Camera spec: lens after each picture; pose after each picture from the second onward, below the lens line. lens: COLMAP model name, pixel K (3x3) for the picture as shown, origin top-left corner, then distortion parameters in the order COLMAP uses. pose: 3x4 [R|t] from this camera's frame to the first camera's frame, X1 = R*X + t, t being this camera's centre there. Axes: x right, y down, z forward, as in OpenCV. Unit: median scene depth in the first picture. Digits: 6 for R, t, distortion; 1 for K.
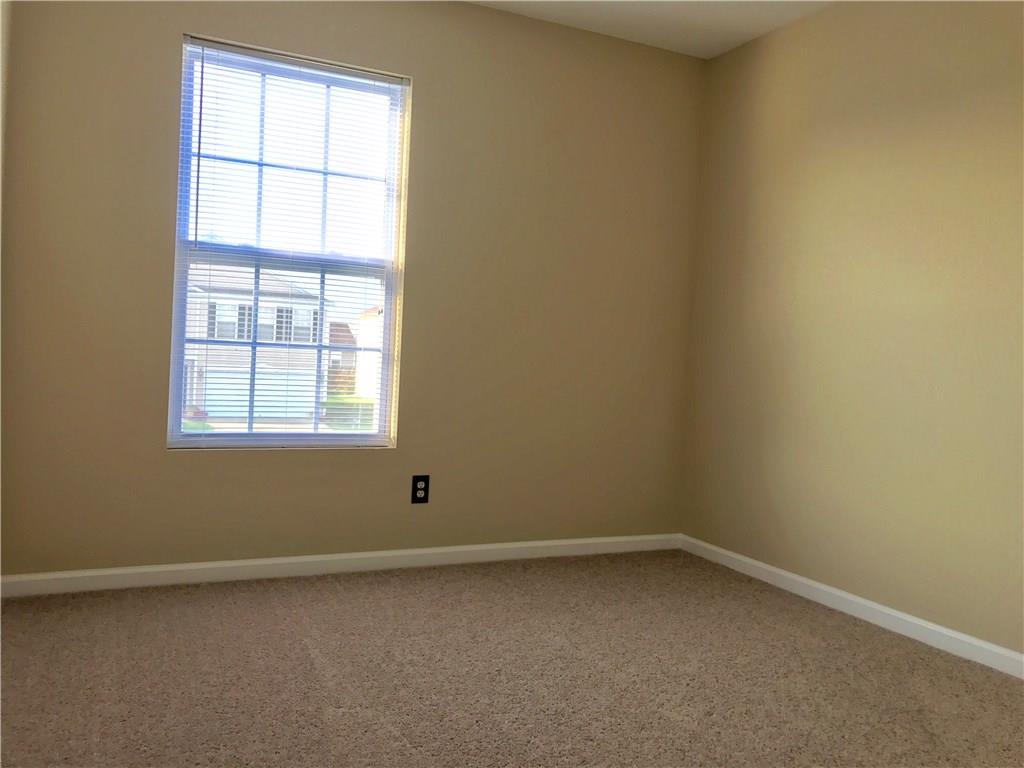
lens RADIAL K [[842.1, 0, 503.2], [0, 842.1, 380.2], [0, 0, 1]] dist [0.042504, -0.078300]
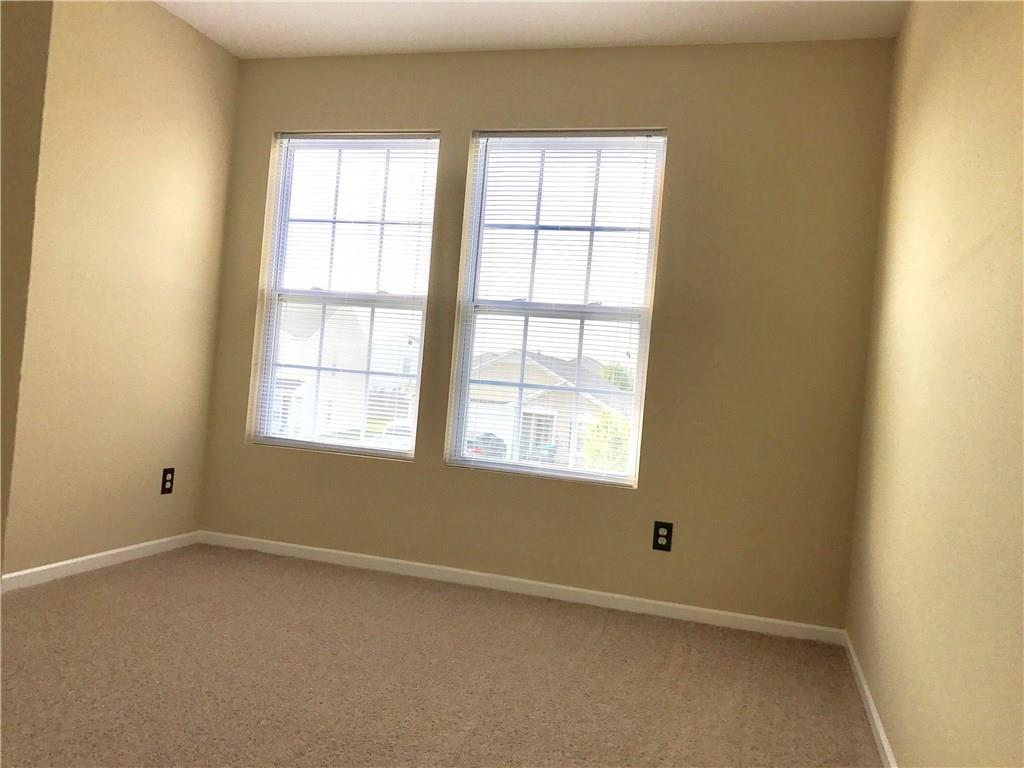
lens RADIAL K [[793.4, 0, 514.6], [0, 793.4, 371.7], [0, 0, 1]] dist [-0.004854, -0.004336]
pose [[0.750028, 0.010323, -0.661325, 0.406986], [-0.070749, 0.995394, -0.064701, 0.011840], [0.657611, 0.095316, 0.747304, 0.194244]]
